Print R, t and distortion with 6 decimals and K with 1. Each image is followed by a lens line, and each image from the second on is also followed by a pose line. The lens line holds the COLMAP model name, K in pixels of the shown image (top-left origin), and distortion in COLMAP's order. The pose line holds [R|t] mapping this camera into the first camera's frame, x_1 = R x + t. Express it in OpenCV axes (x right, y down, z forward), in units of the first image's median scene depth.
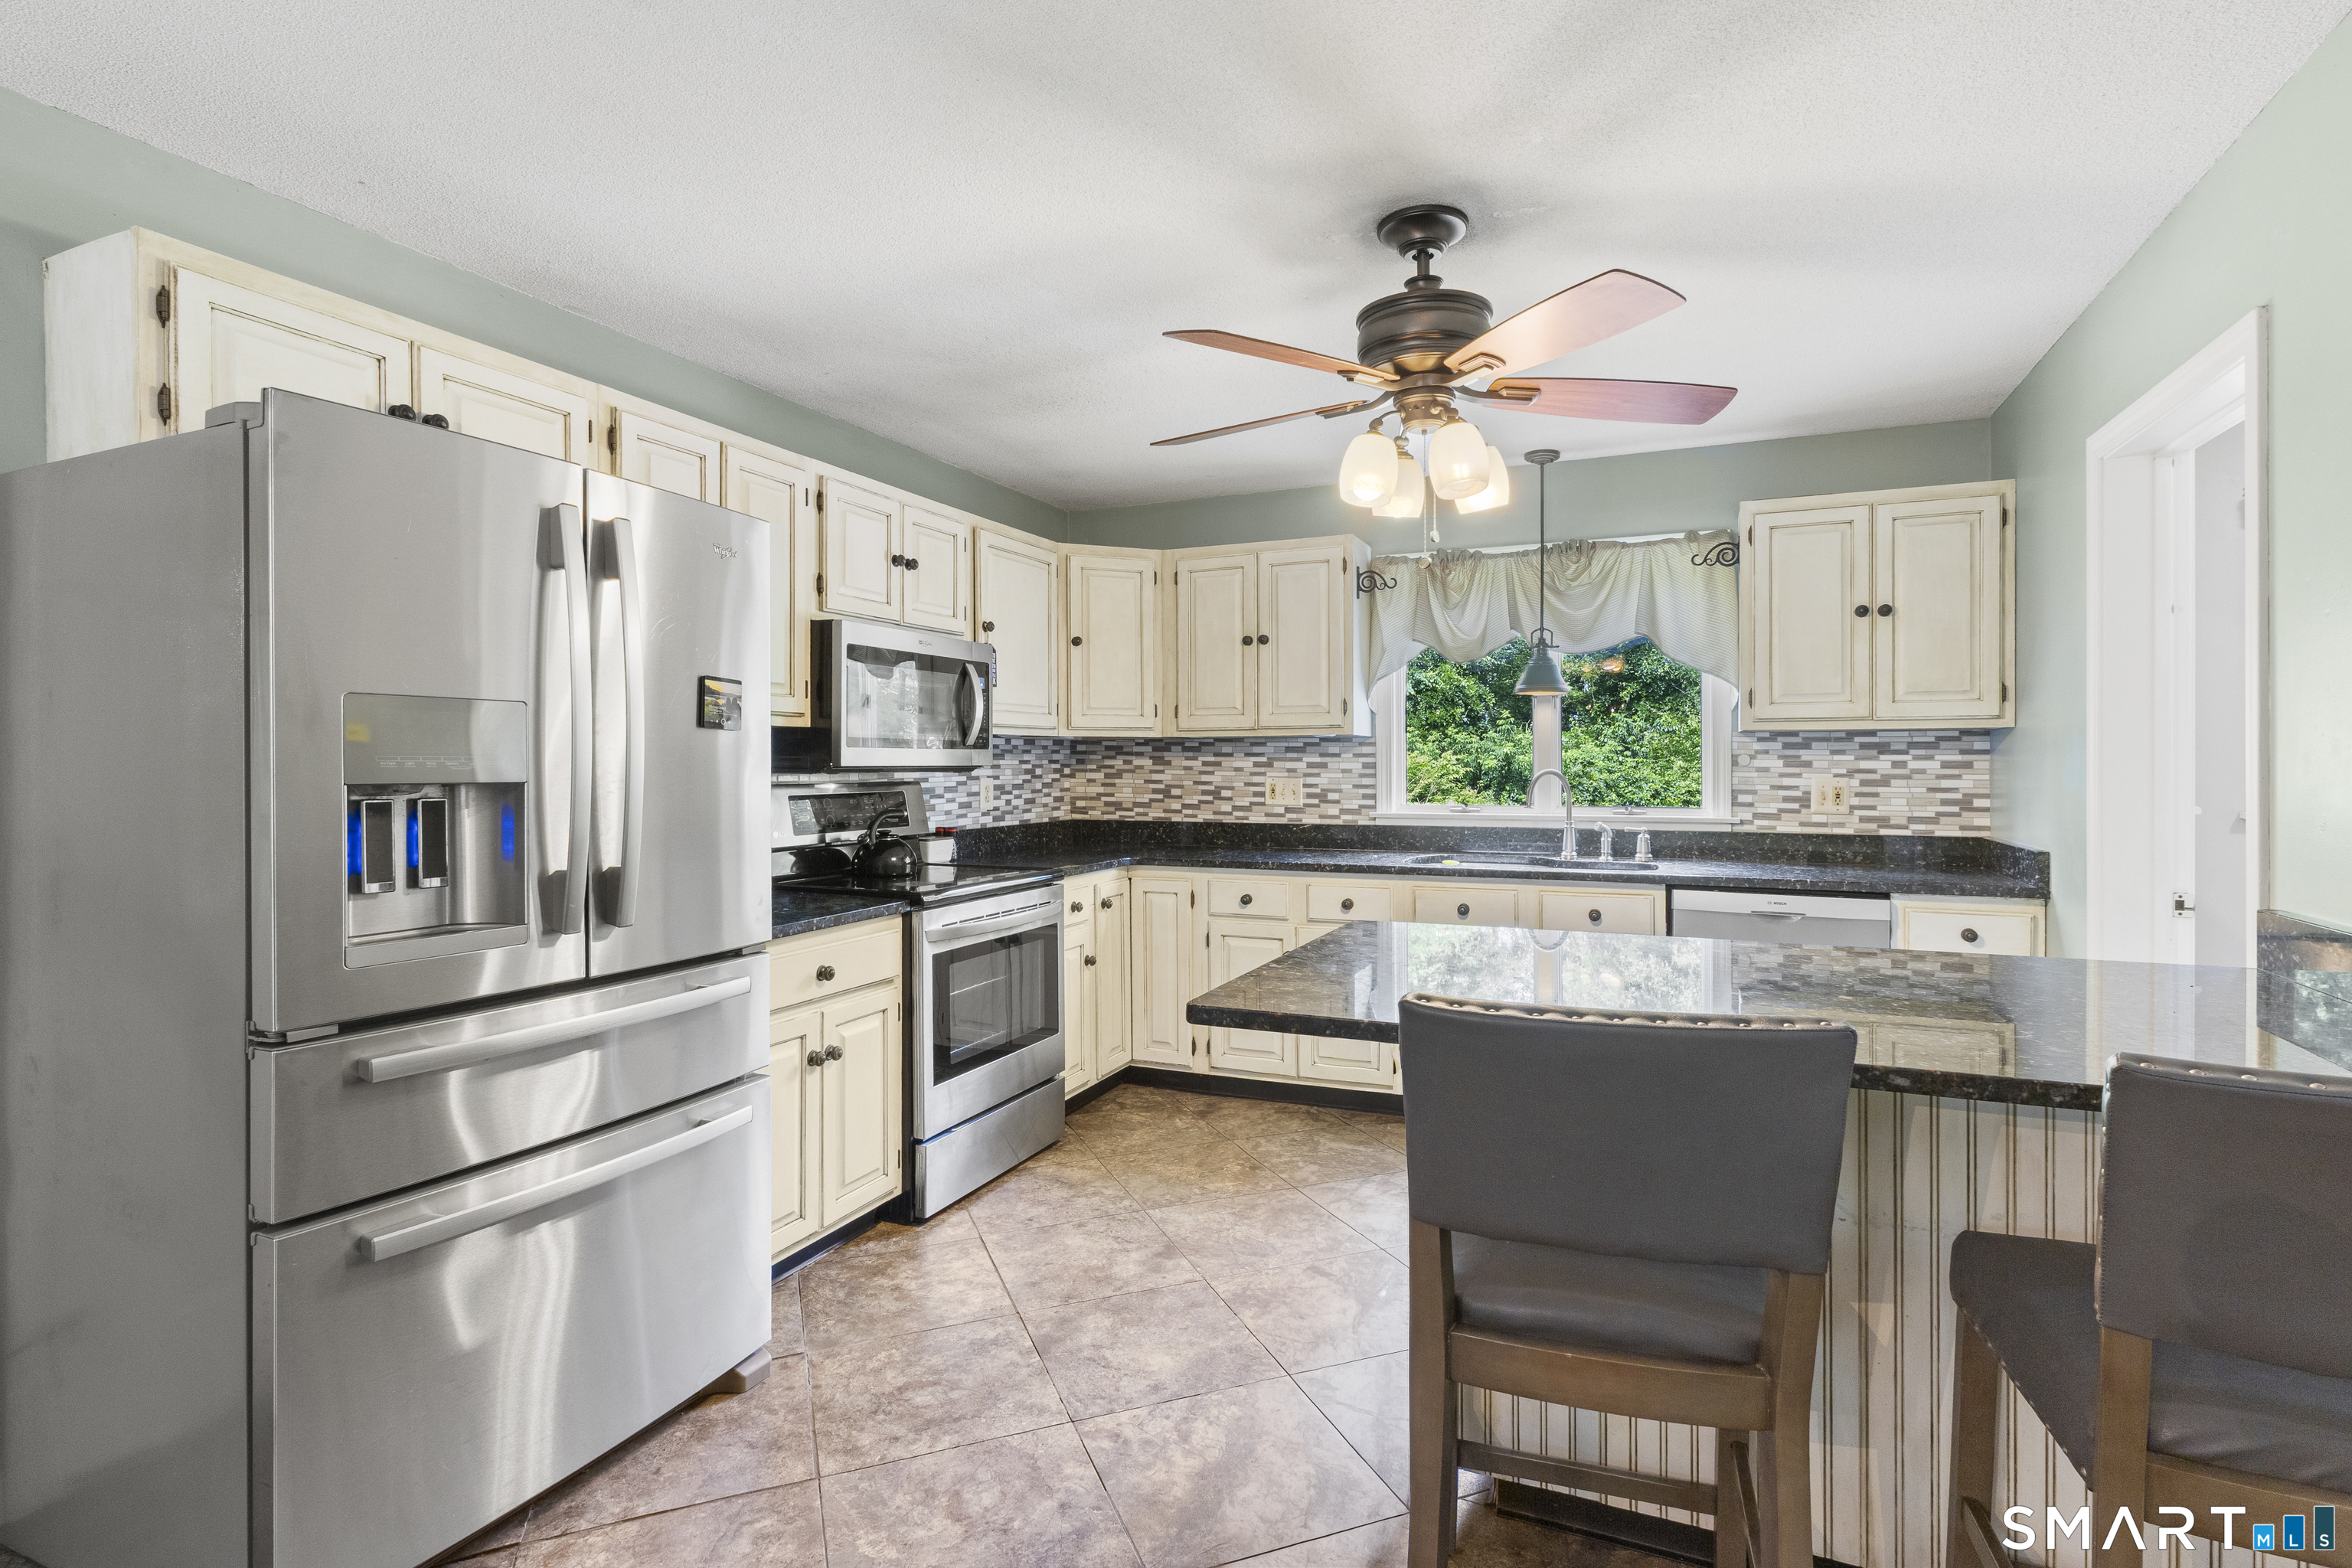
lens RADIAL K [[1131.6, 0, 1191.5], [0, 1131.6, 768.3], [0, 0, 1]] dist [-0.010627, 0.002527]
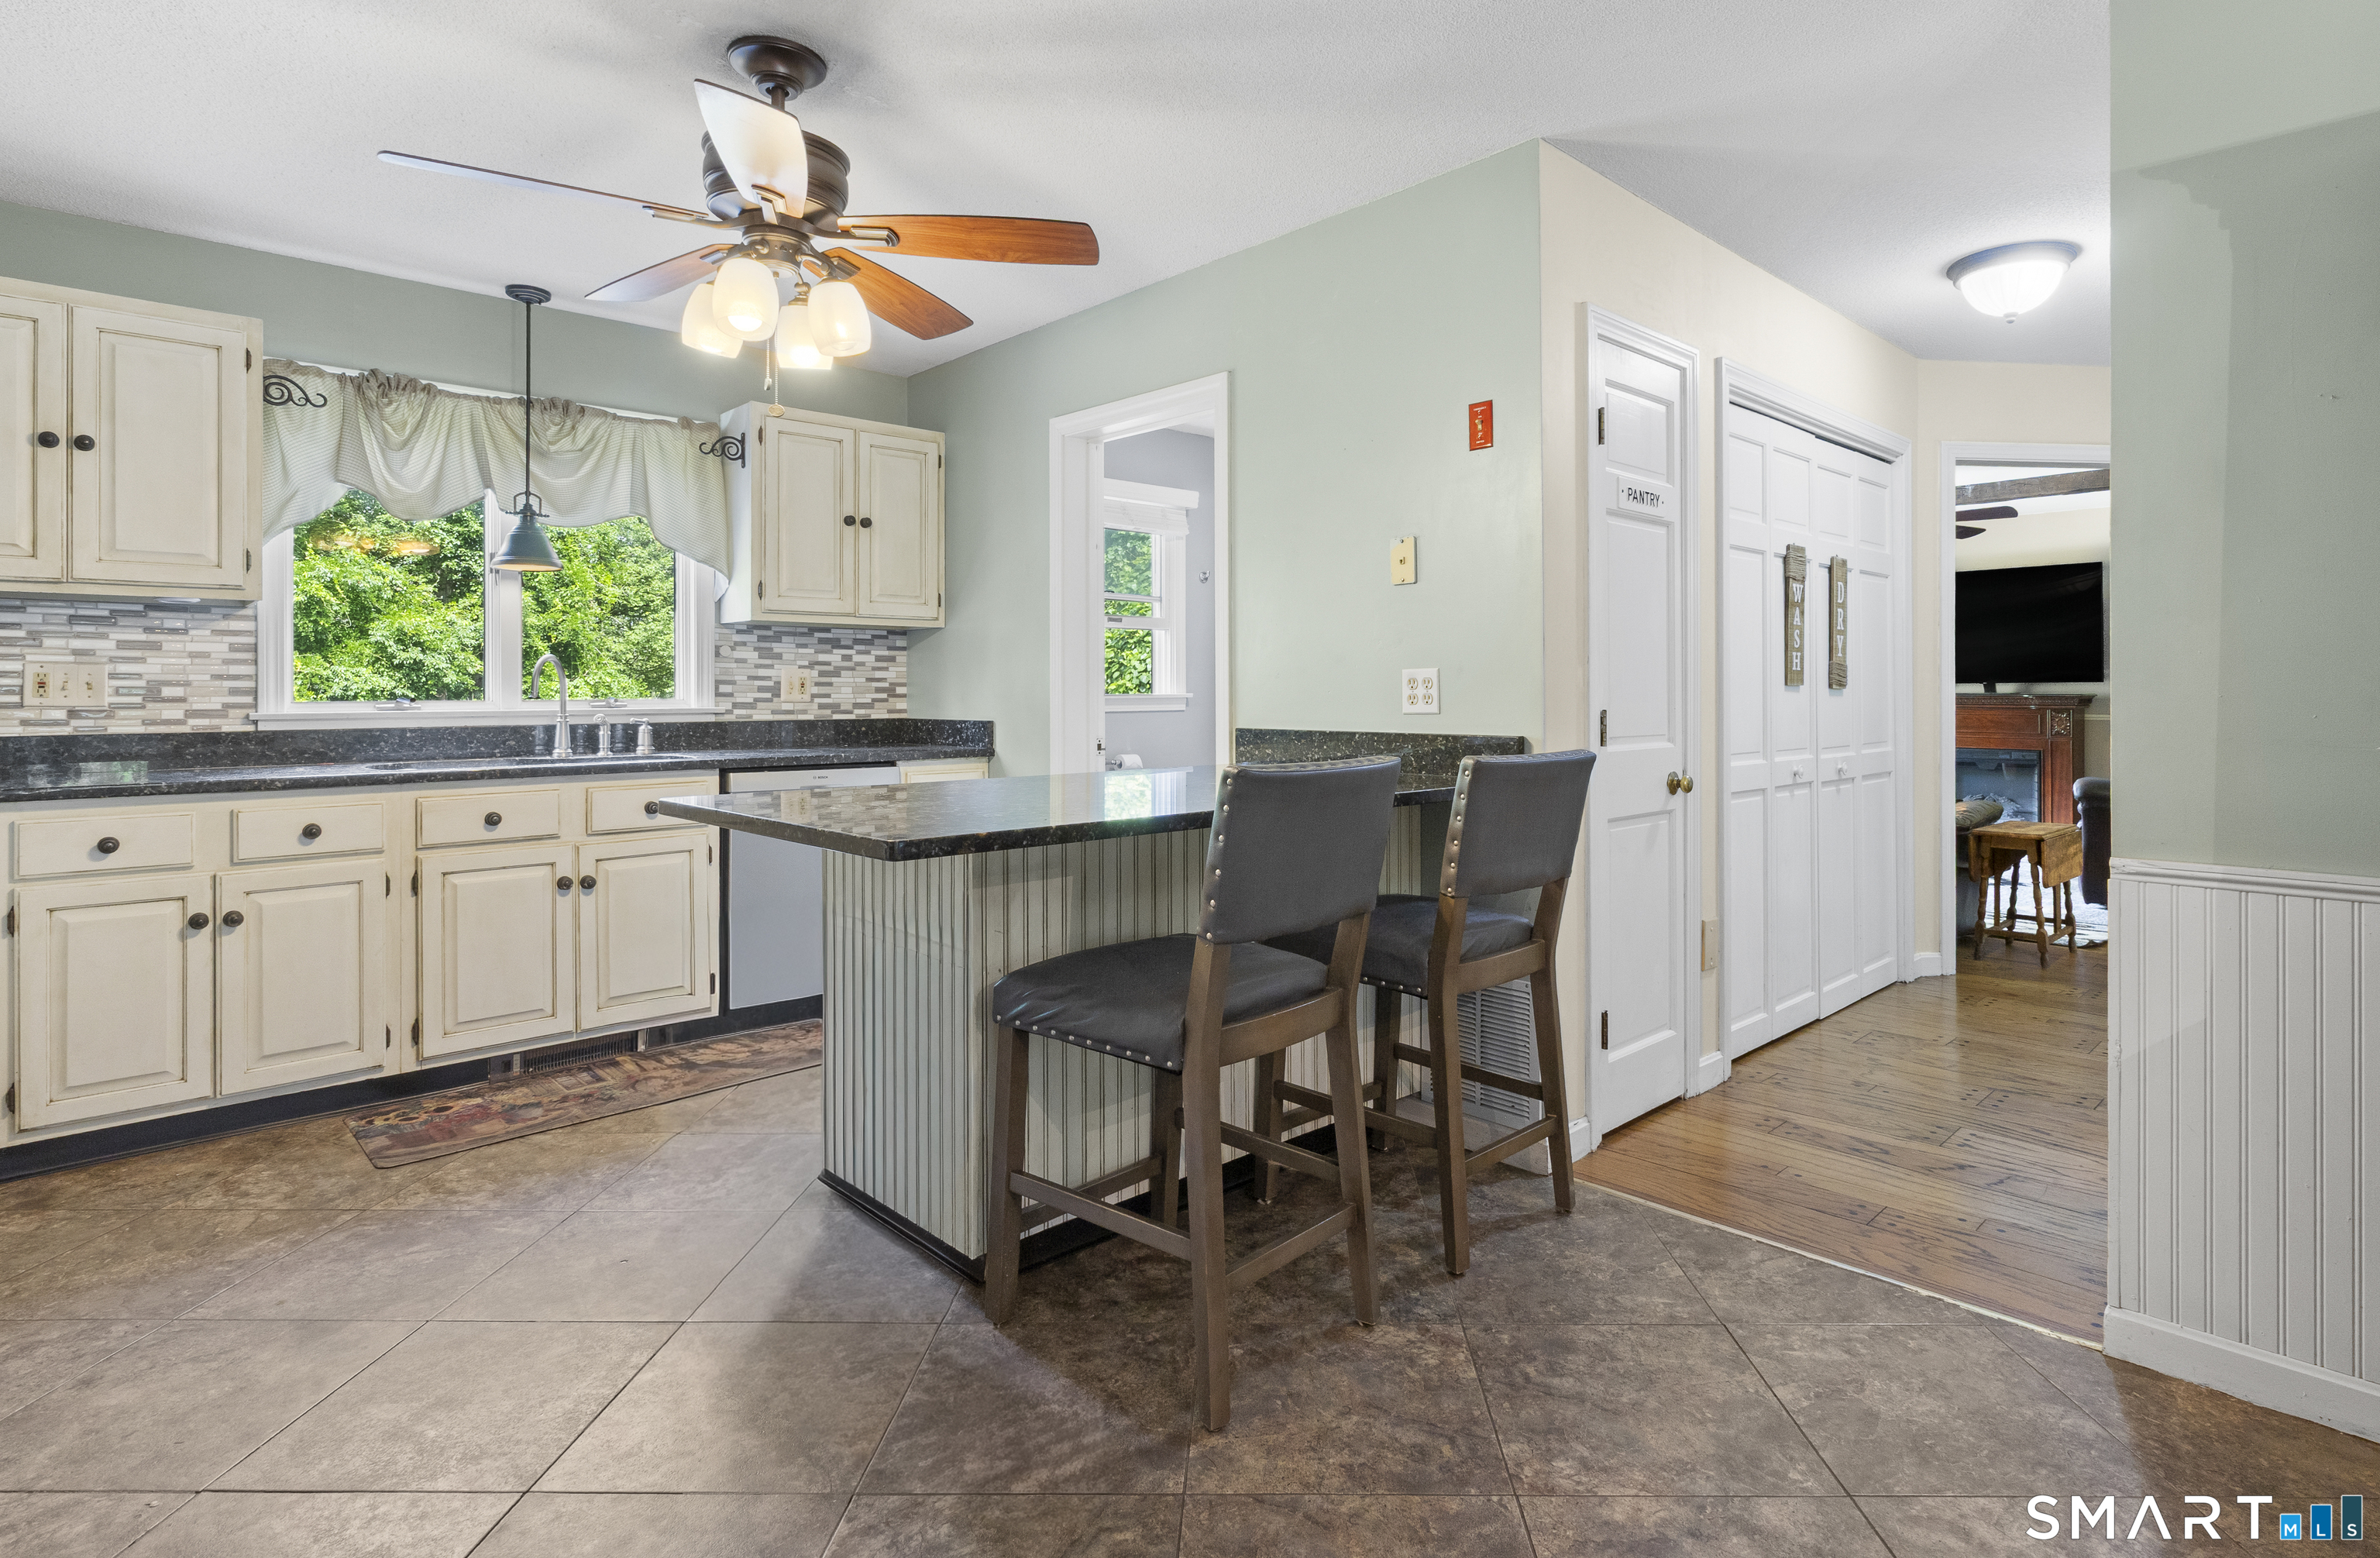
lens RADIAL K [[1205.7, 0, 1257.7], [0, 1205.7, 685.5], [0, 0, 1]] dist [0.006348, 0.001103]
pose [[0.377005, 0.003945, 0.926203, -0.346539], [0.008727, 0.999931, -0.007811, 0.036994], [-0.926170, 0.011027, 0.376945, 0.140033]]
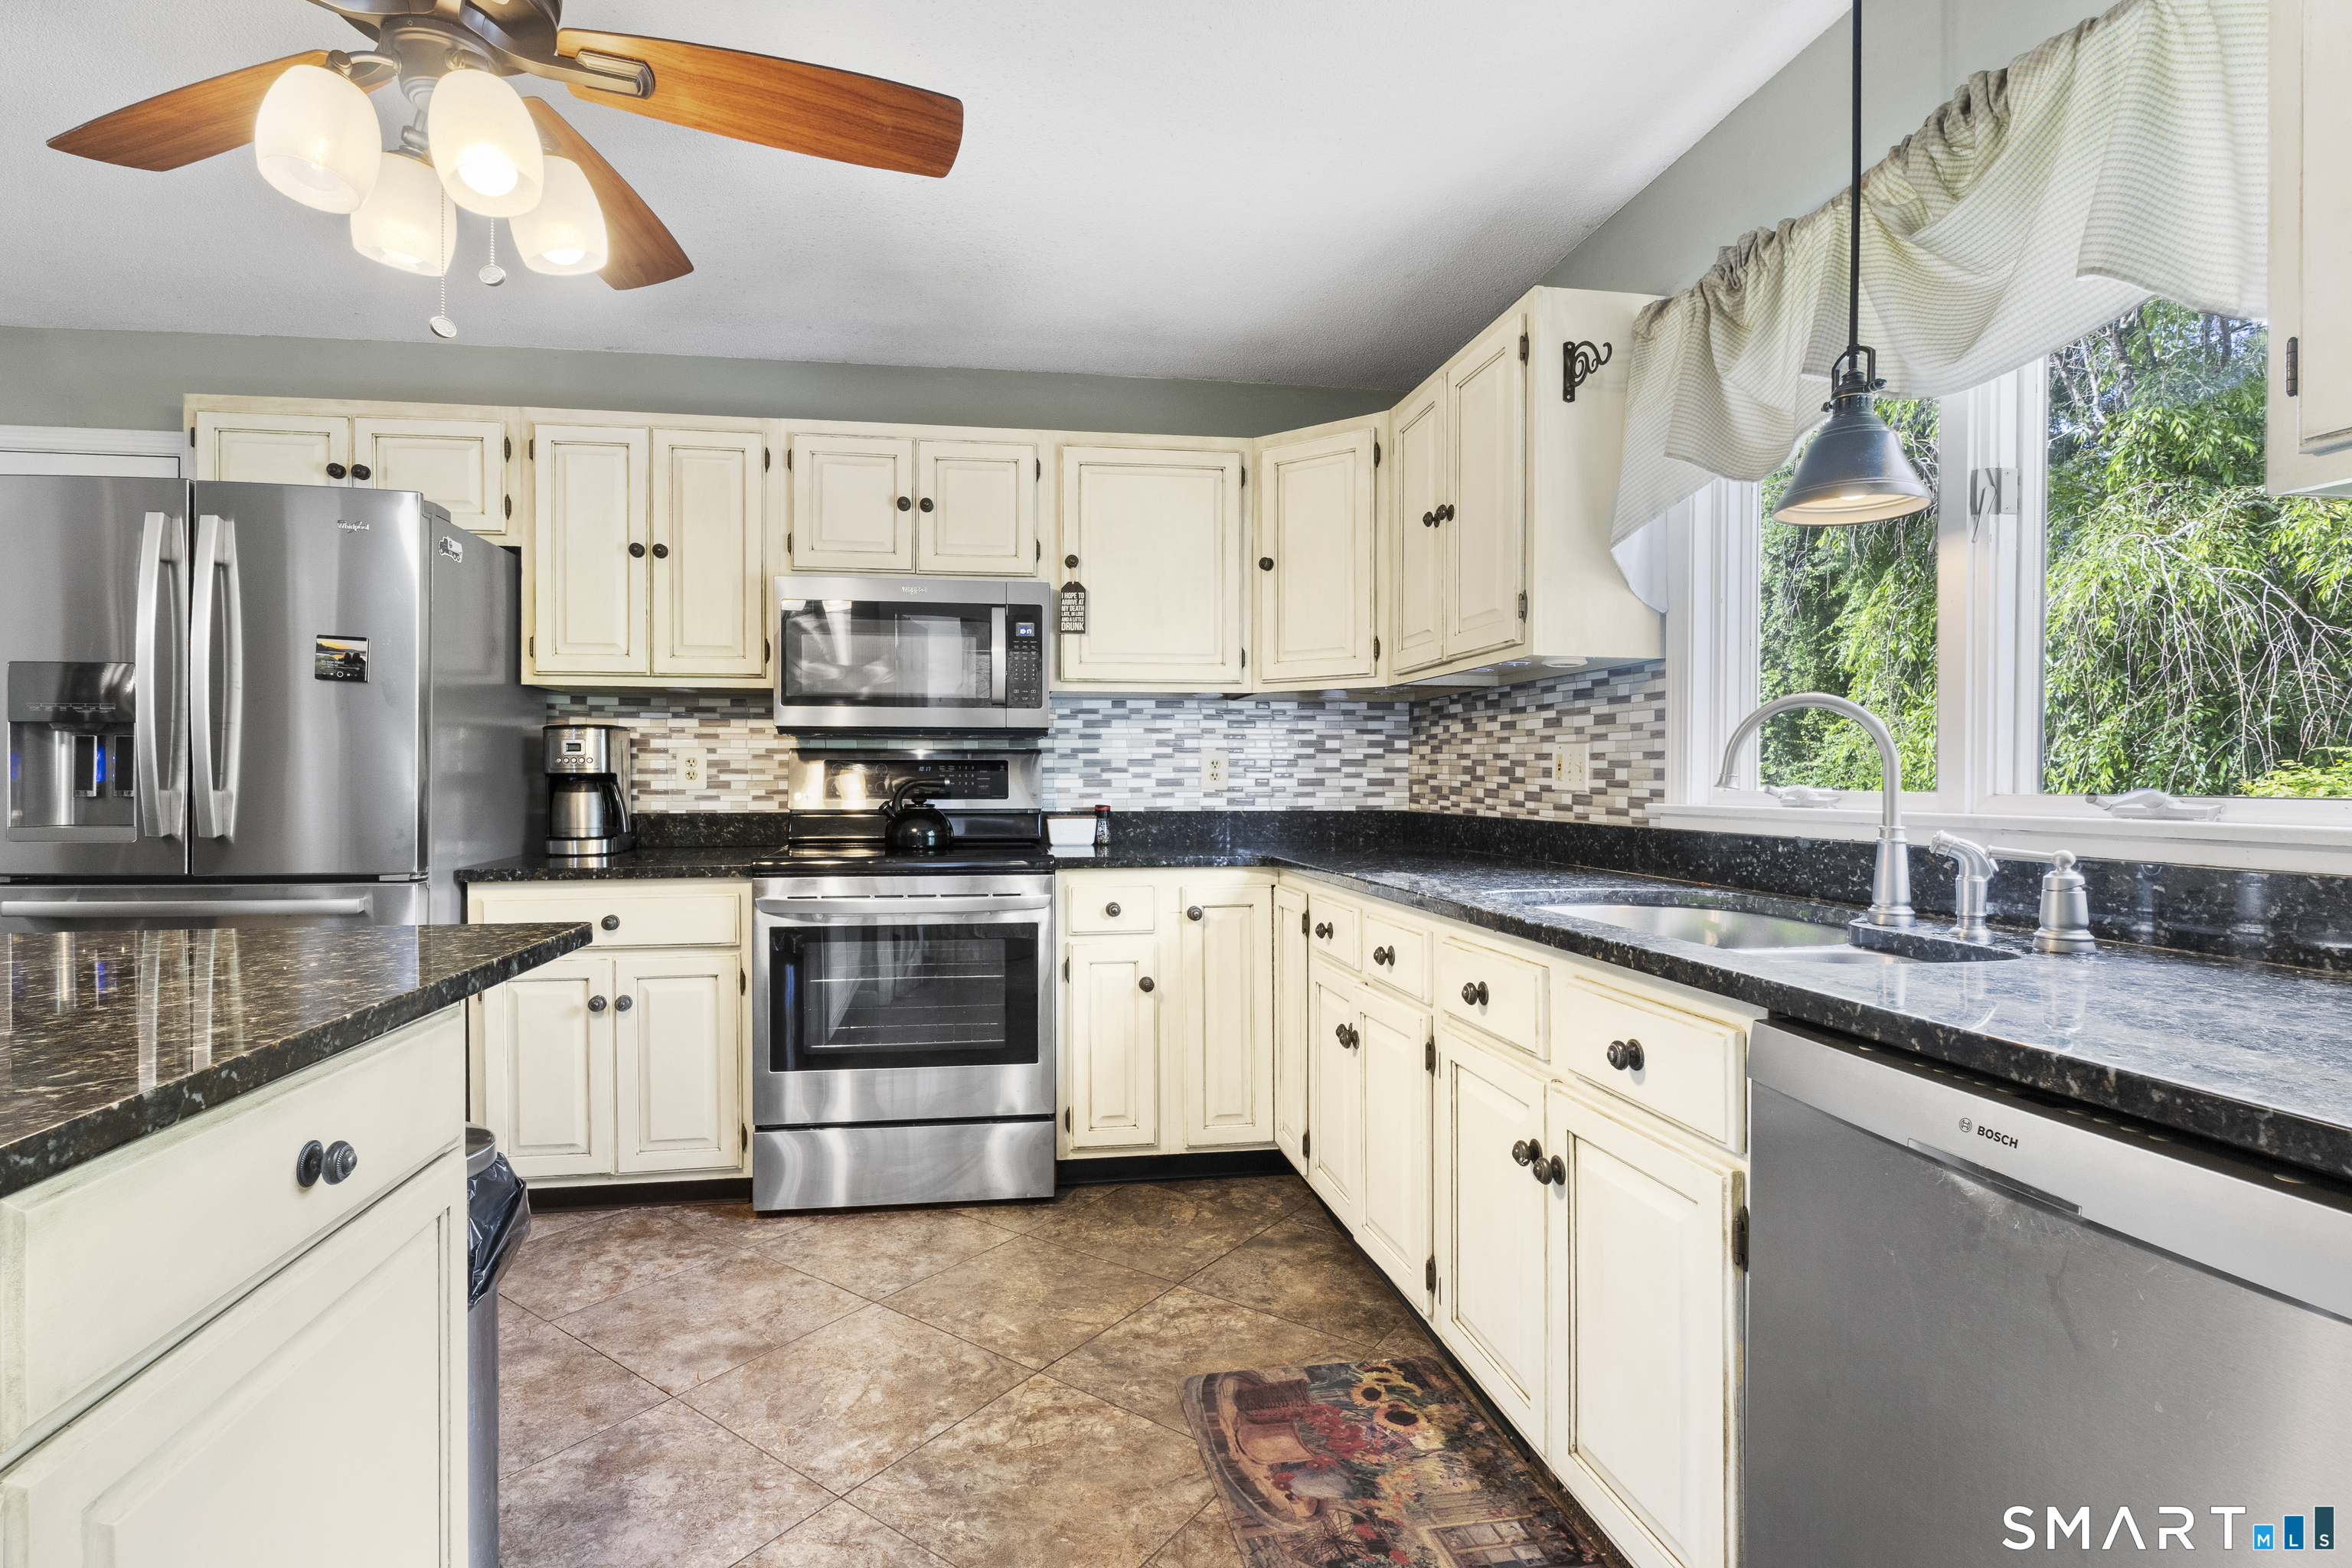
lens RADIAL K [[1131.6, 0, 1161.8], [0, 1131.6, 787.6], [0, 0, 1]] dist [-0.010627, 0.002527]
pose [[0.527052, 0.008899, -0.849786, 0.540129], [-0.006733, 0.999958, 0.006296, 0.033414], [0.849806, 0.002404, 0.527090, 0.596885]]
